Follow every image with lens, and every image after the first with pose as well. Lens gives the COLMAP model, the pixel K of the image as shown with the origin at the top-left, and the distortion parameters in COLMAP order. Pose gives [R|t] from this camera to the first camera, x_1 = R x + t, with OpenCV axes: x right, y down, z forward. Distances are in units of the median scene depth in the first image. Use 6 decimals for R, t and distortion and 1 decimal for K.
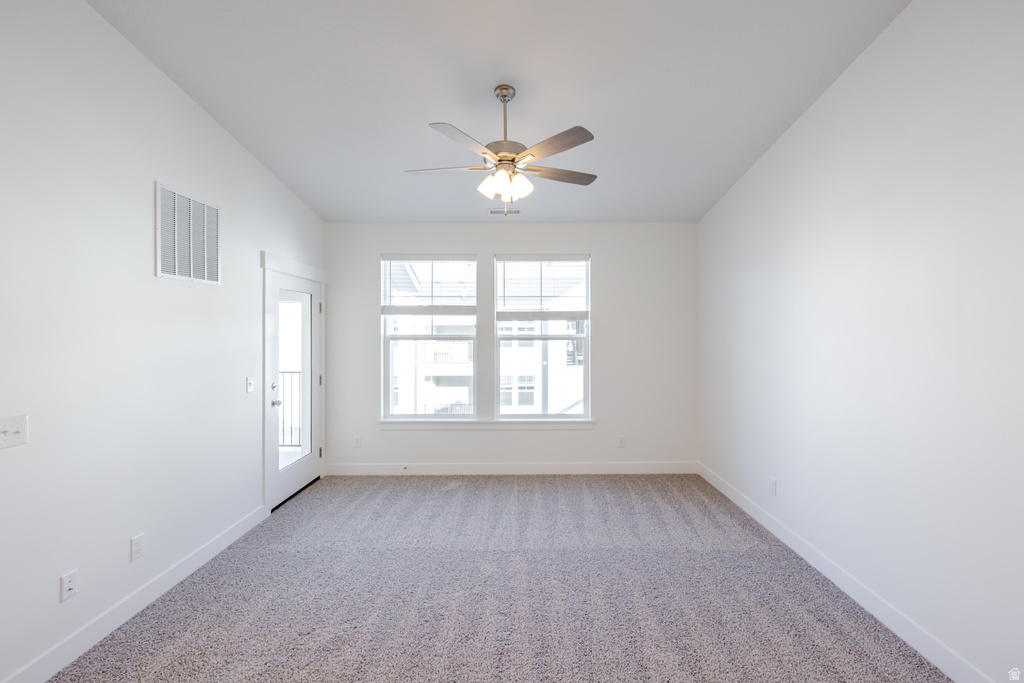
lens RADIAL K [[441.8, 0, 512.0], [0, 441.8, 328.7], [0, 0, 1]] dist [0.000481, 0.000255]
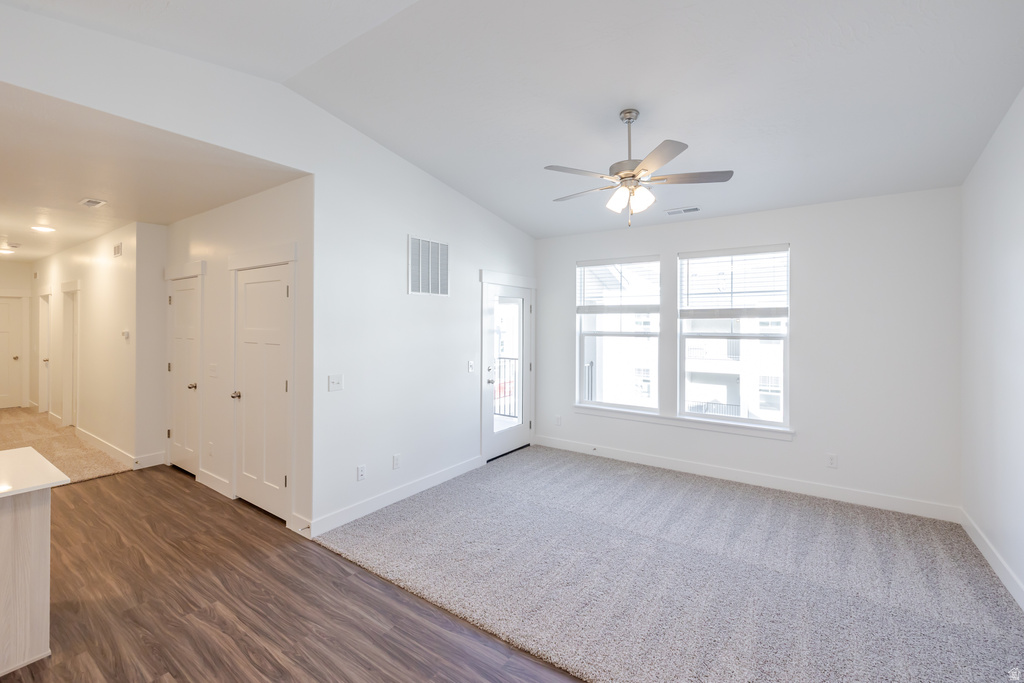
lens RADIAL K [[436.2, 0, 514.1], [0, 436.2, 318.7], [0, 0, 1]] dist [0.000329, 0.000205]
pose [[0.816387, -0.003678, -0.577494, 0.271145], [-0.000430, 0.999976, -0.006976, -0.012679], [0.577505, 0.005943, 0.816365, -0.039928]]
